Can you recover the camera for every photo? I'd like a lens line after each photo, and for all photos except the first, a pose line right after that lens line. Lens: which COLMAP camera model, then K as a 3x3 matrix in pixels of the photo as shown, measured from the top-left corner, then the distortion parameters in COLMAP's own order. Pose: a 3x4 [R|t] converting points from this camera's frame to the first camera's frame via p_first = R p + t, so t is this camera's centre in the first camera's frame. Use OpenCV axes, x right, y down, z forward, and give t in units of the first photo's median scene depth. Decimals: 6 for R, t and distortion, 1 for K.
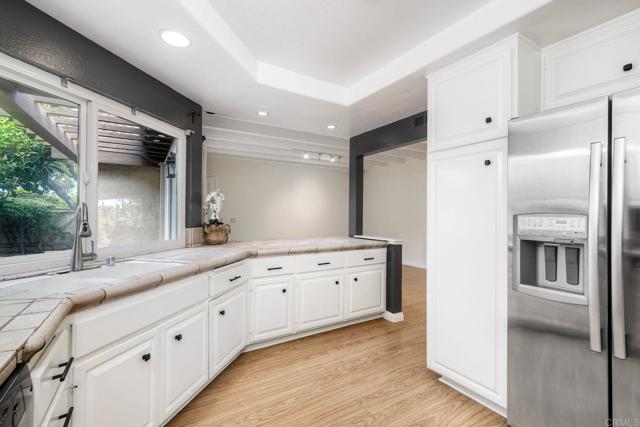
lens RADIAL K [[285.3, 0, 317.9], [0, 285.3, 214.0], [0, 0, 1]] dist [0.000866, -0.000387]
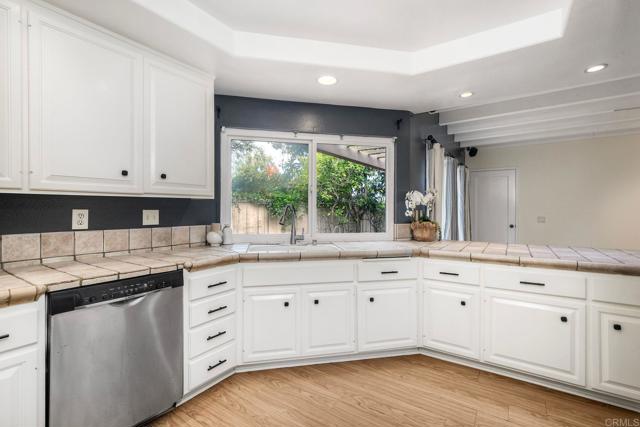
lens RADIAL K [[285.3, 0, 323.8], [0, 285.3, 211.1], [0, 0, 1]] dist [0.000866, -0.000387]
pose [[0.424998, -0.003021, -0.905189, 0.476194], [0.000274, 0.999995, -0.003209, 0.003078], [0.905194, 0.001115, 0.424997, 0.286296]]
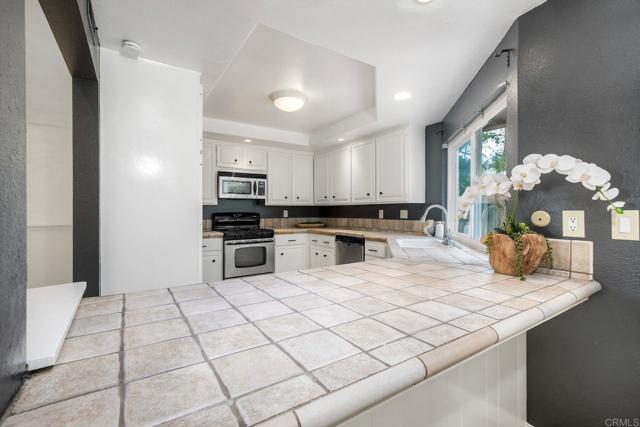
lens RADIAL K [[285.3, 0, 316.5], [0, 285.3, 208.0], [0, 0, 1]] dist [0.000866, -0.000387]
pose [[-0.999518, -0.003499, -0.030834, -0.013847], [-0.003437, 0.999992, -0.002041, -0.010367], [0.030841, -0.001934, -0.999522, 1.756882]]
